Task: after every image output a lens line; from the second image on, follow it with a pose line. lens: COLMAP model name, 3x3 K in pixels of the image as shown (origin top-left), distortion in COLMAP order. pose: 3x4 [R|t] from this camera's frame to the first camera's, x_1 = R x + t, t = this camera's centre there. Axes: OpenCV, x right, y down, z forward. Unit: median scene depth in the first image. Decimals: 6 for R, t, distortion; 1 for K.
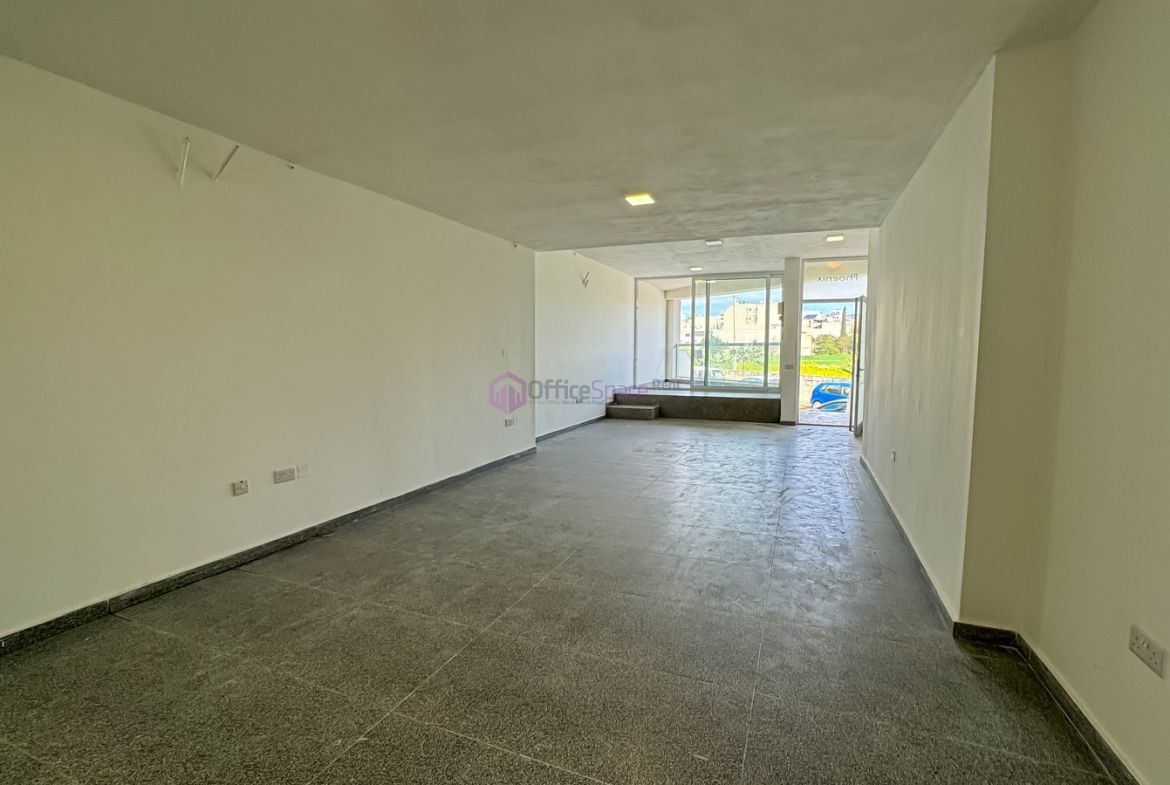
lens RADIAL K [[510.1, 0, 587.8], [0, 510.1, 394.0], [0, 0, 1]] dist [-0.040486, 0.022975]
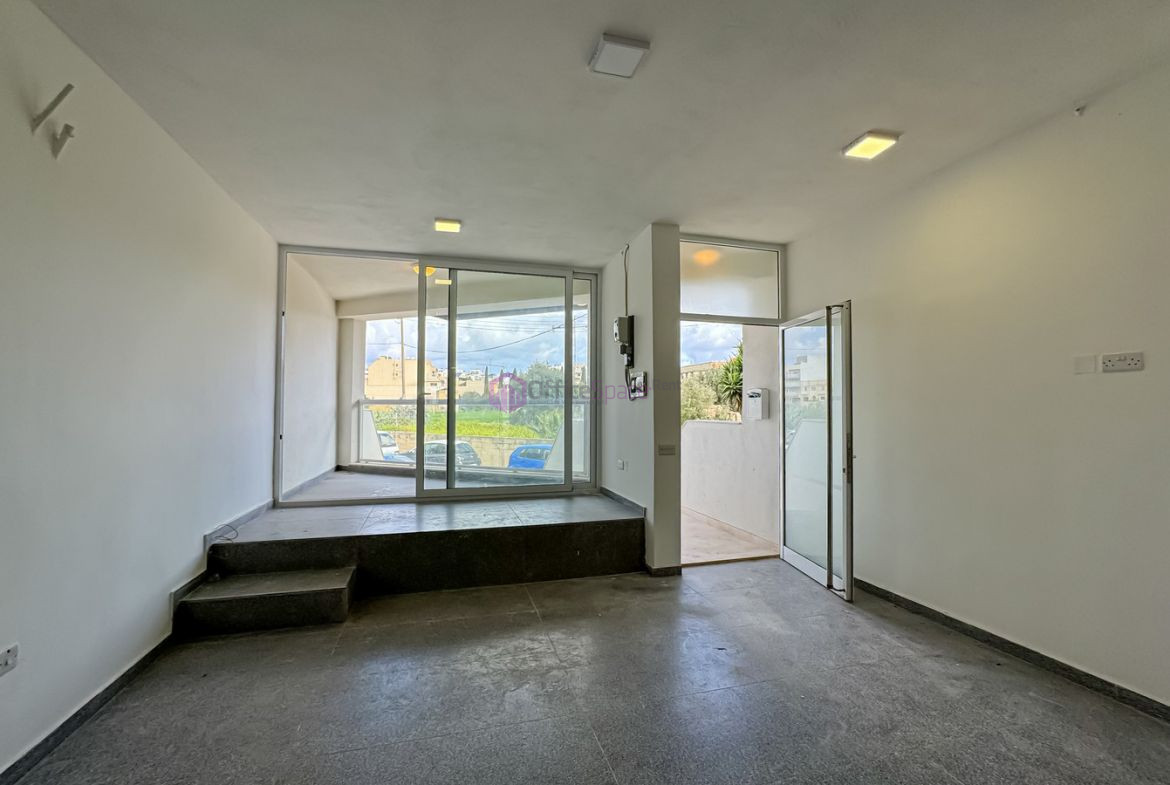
lens RADIAL K [[510.1, 0, 587.8], [0, 510.1, 394.0], [0, 0, 1]] dist [-0.040486, 0.022975]
pose [[0.781985, 0.018784, 0.623014, 0.035844], [0.050146, 0.994410, -0.092924, -0.053217], [-0.621277, 0.103907, 0.776671, 0.542946]]
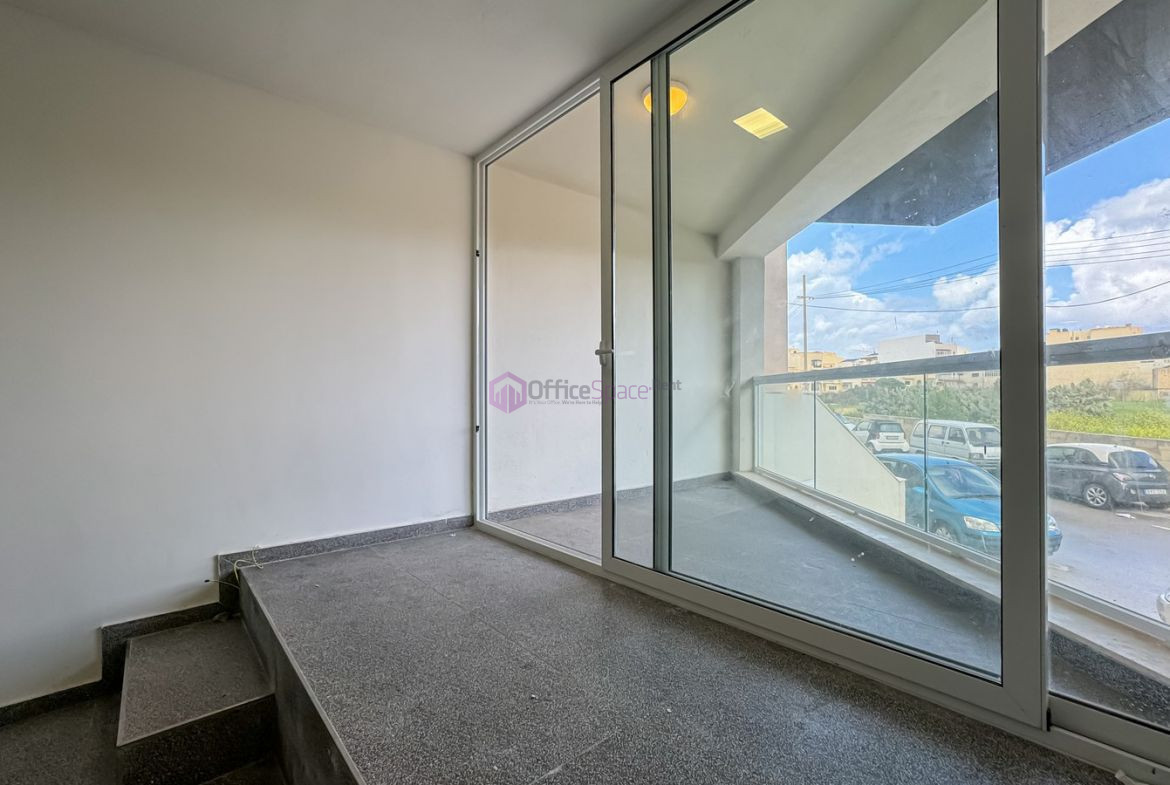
lens RADIAL K [[510.1, 0, 587.8], [0, 510.1, 394.0], [0, 0, 1]] dist [-0.040486, 0.022975]
pose [[0.892762, -0.006633, -0.450480, 0.296111], [-0.032767, 0.996287, -0.079609, -0.068933], [0.449336, 0.085833, 0.889230, 0.800847]]
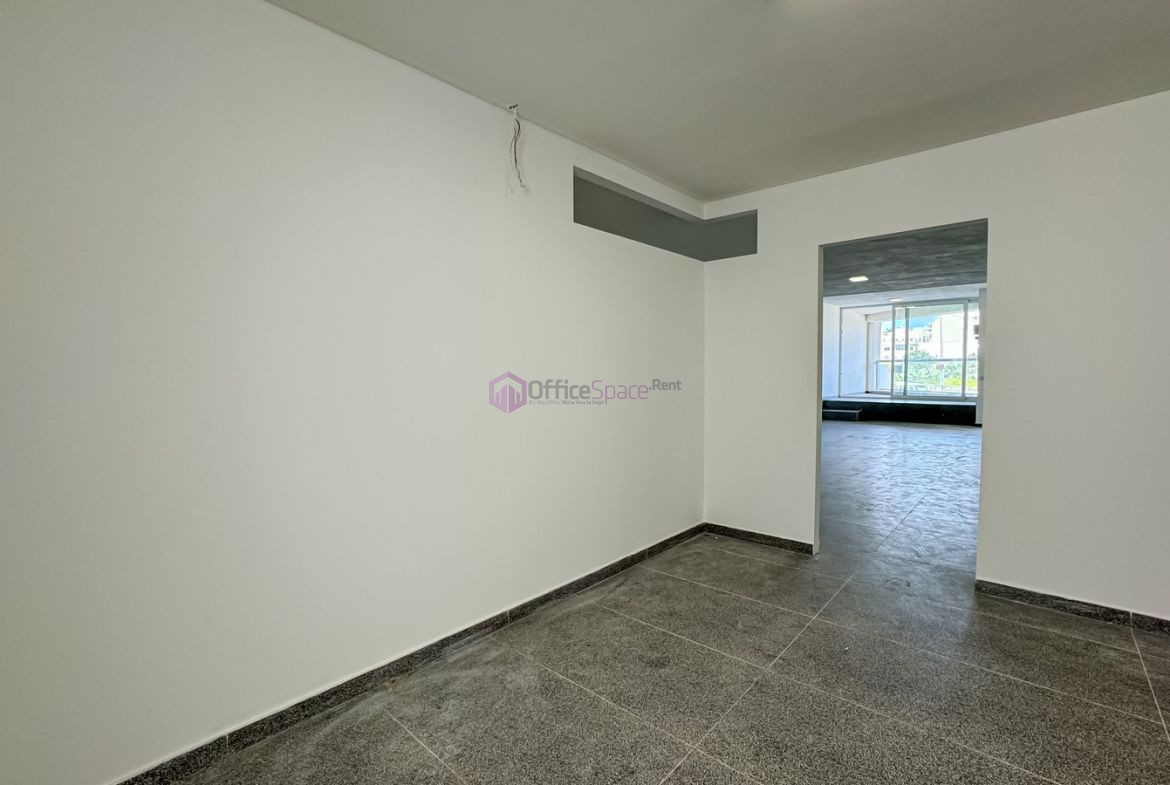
lens RADIAL K [[500.7, 0, 614.6], [0, 500.7, 393.0], [0, 0, 1]] dist [0.000222, 0.000065]
pose [[0.953943, 0.006789, -0.299910, -0.064830], [-0.017200, 0.999337, -0.032085, 0.027399], [0.299493, 0.035766, 0.953428, -0.317722]]
